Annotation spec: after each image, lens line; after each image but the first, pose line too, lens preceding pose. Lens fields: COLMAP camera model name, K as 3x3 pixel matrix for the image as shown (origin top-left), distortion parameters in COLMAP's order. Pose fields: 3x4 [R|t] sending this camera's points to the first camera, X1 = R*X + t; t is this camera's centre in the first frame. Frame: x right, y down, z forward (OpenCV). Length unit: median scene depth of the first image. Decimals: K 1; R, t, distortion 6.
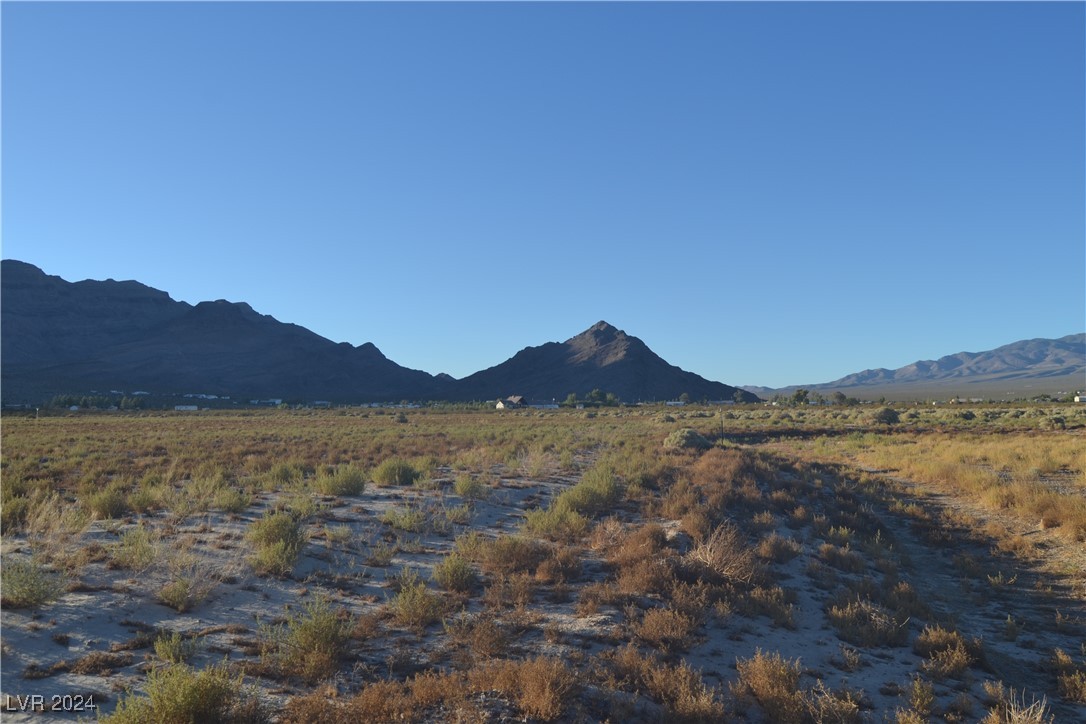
lens RADIAL K [[866.1, 0, 549.6], [0, 866.1, 366.5], [0, 0, 1]] dist [-0.099219, 0.043842]
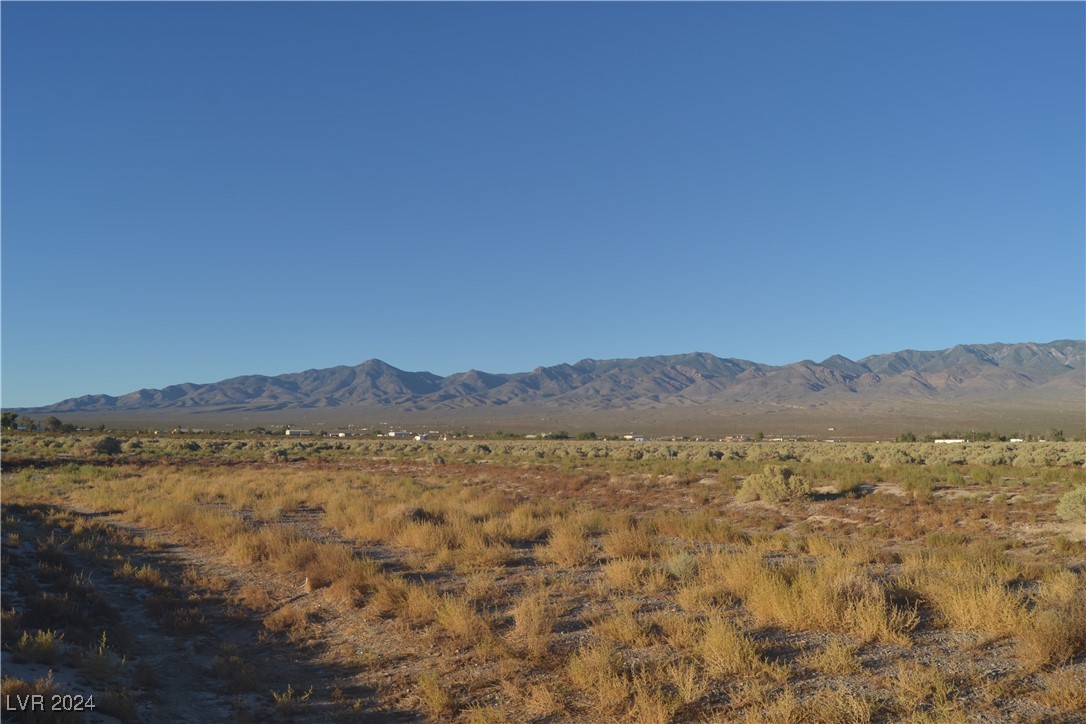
lens RADIAL K [[866.1, 0, 547.8], [0, 866.1, 365.5], [0, 0, 1]] dist [-0.099219, 0.043842]
pose [[0.655158, 0.077720, 0.751484, 0.064538], [-0.050896, 0.996975, -0.058738, 0.007303], [-0.753776, 0.000235, 0.657132, 0.186514]]
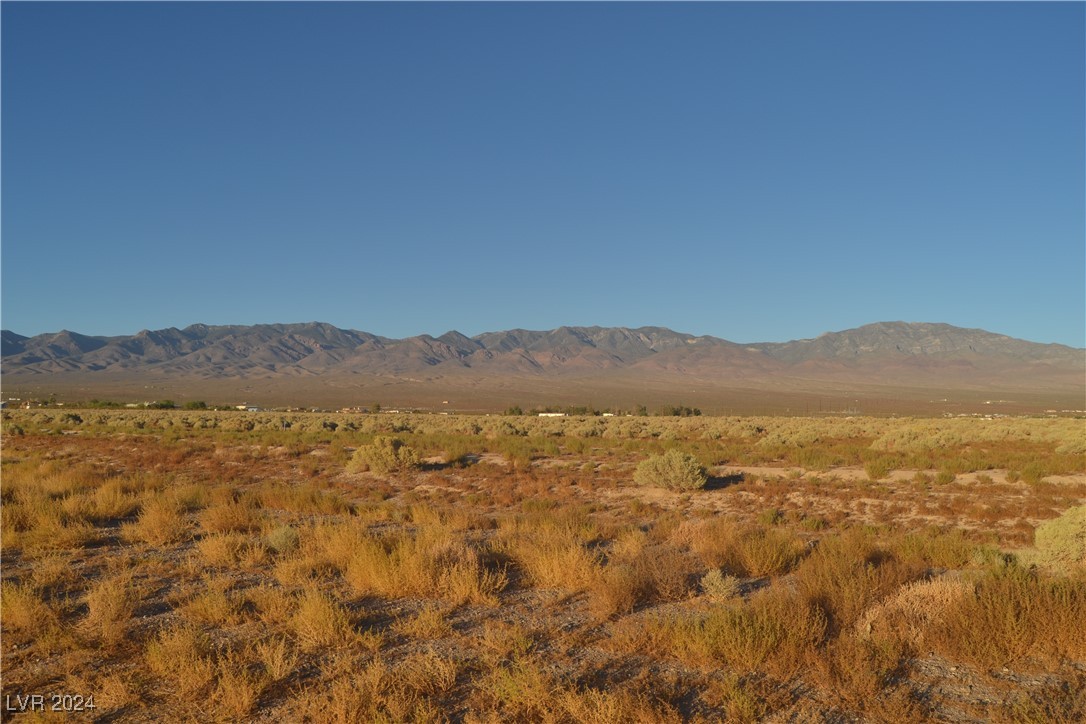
lens RADIAL K [[866.1, 0, 547.1], [0, 866.1, 367.0], [0, 0, 1]] dist [-0.099219, 0.043842]
pose [[0.275336, 0.064786, 0.959163, 0.073355], [-0.062596, 0.996818, -0.049361, 0.007761], [-0.959308, -0.046449, 0.278515, 0.182043]]
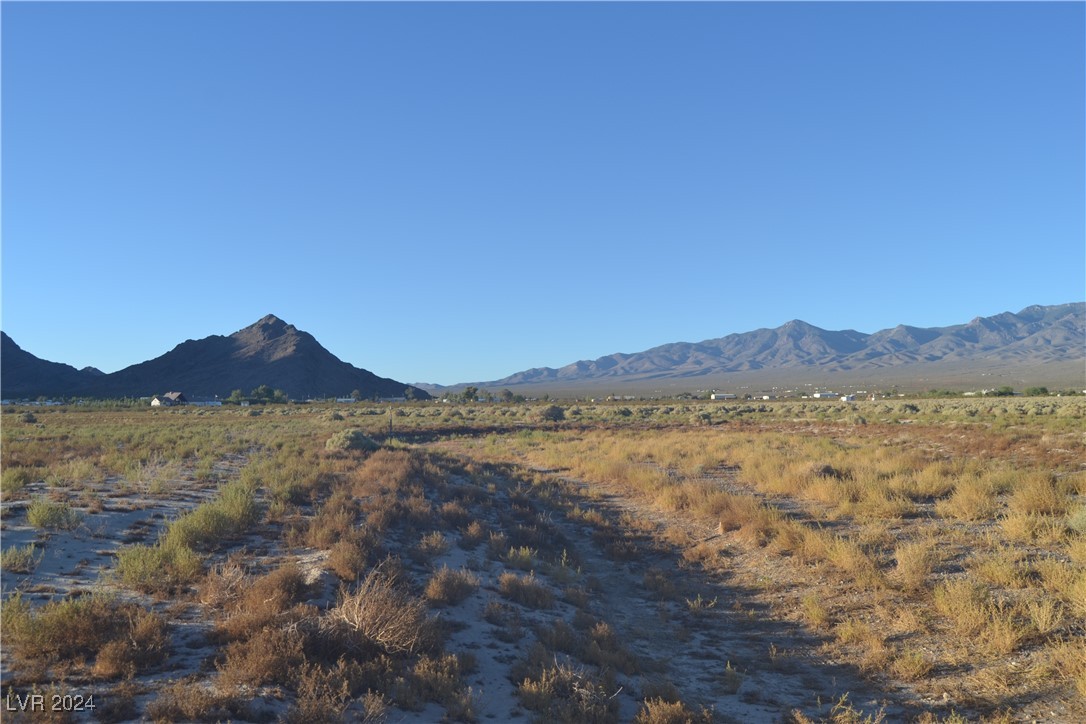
lens RADIAL K [[866.1, 0, 549.2], [0, 866.1, 362.0], [0, 0, 1]] dist [-0.099219, 0.043842]
pose [[0.930503, 0.013921, 0.366020, 0.027021], [-0.013317, 0.999903, -0.004176, 0.002960], [-0.366043, -0.000989, 0.930597, 0.105863]]
